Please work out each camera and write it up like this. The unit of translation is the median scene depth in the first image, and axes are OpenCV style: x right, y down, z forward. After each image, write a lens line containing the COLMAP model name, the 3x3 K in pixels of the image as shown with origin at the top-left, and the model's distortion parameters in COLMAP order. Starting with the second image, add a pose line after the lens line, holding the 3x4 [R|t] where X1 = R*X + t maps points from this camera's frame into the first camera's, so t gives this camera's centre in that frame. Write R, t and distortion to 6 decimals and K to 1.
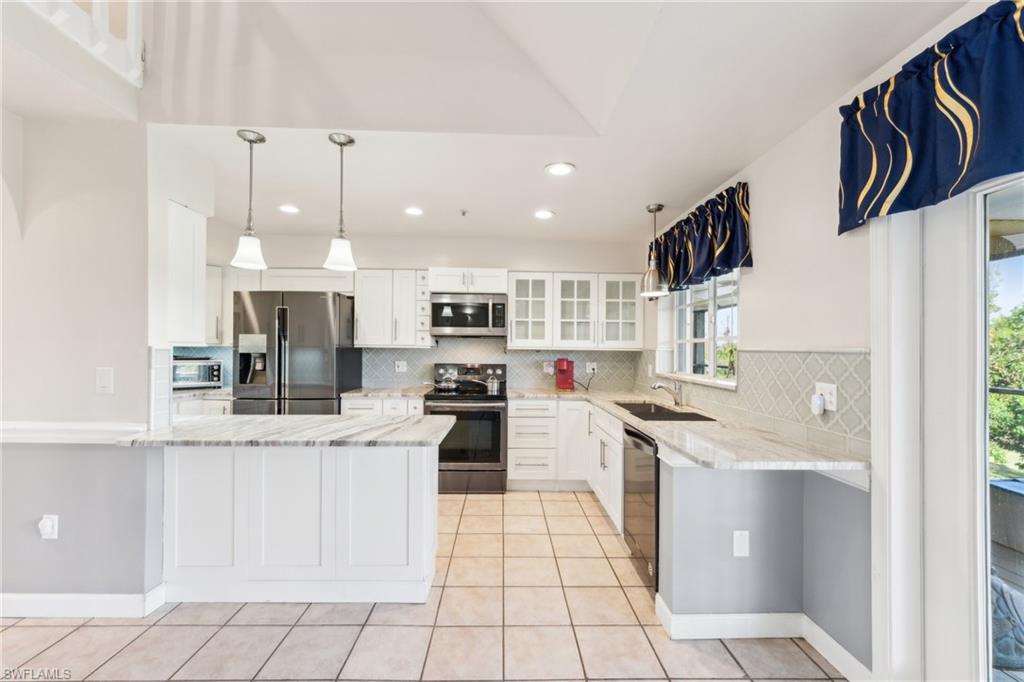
lens RADIAL K [[417.6, 0, 517.0], [0, 417.6, 344.0], [0, 0, 1]] dist [0.002821, -0.001842]
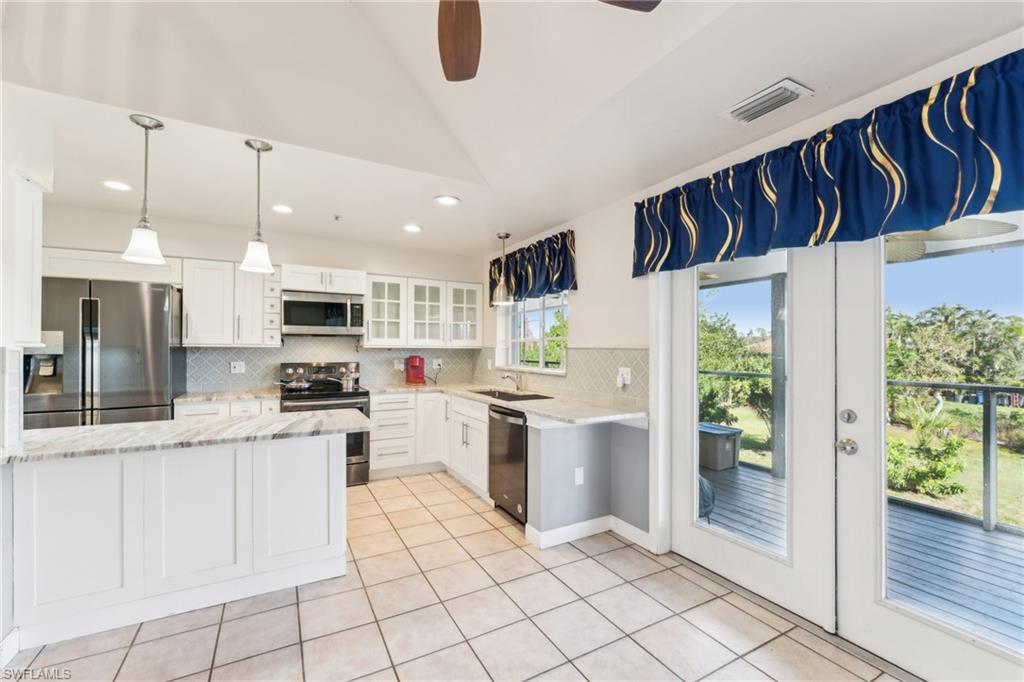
lens RADIAL K [[417.6, 0, 516.4], [0, 417.6, 342.1], [0, 0, 1]] dist [0.002821, -0.001842]
pose [[0.884772, -0.000502, 0.466024, -0.297750], [-0.000228, 0.999999, 0.001510, -0.005558], [-0.466024, -0.001443, 0.884771, -0.182800]]
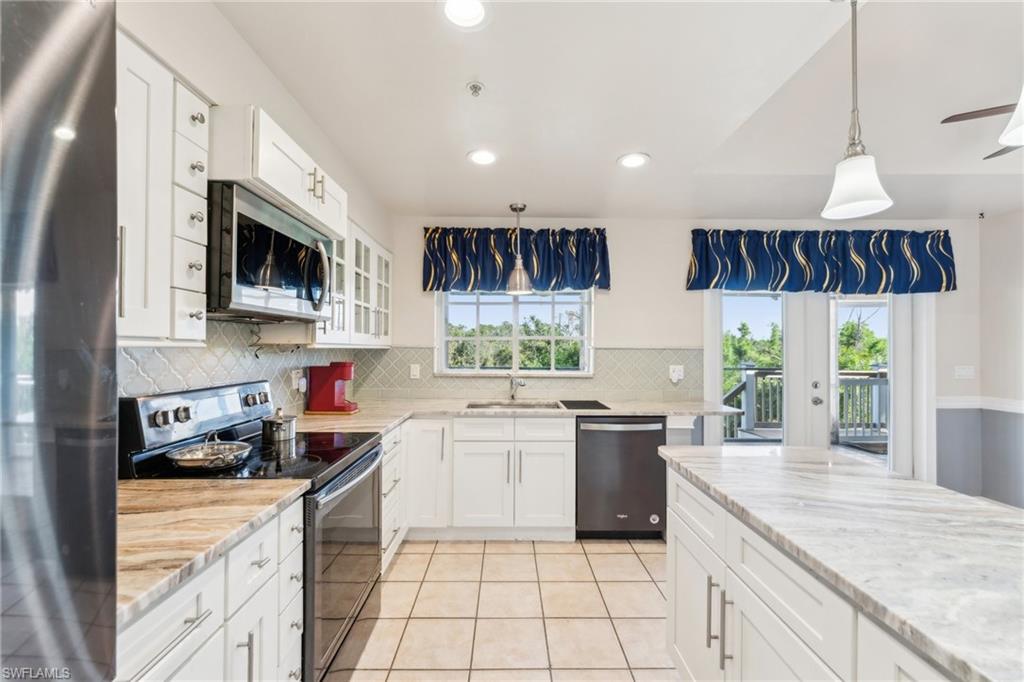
lens RADIAL K [[417.6, 0, 510.3], [0, 417.6, 343.7], [0, 0, 1]] dist [0.002821, -0.001842]
pose [[0.022124, -0.000097, 0.999755, -0.895495], [-0.016110, 0.999870, 0.000453, 0.004901], [-0.999625, -0.016116, 0.022120, 1.303537]]
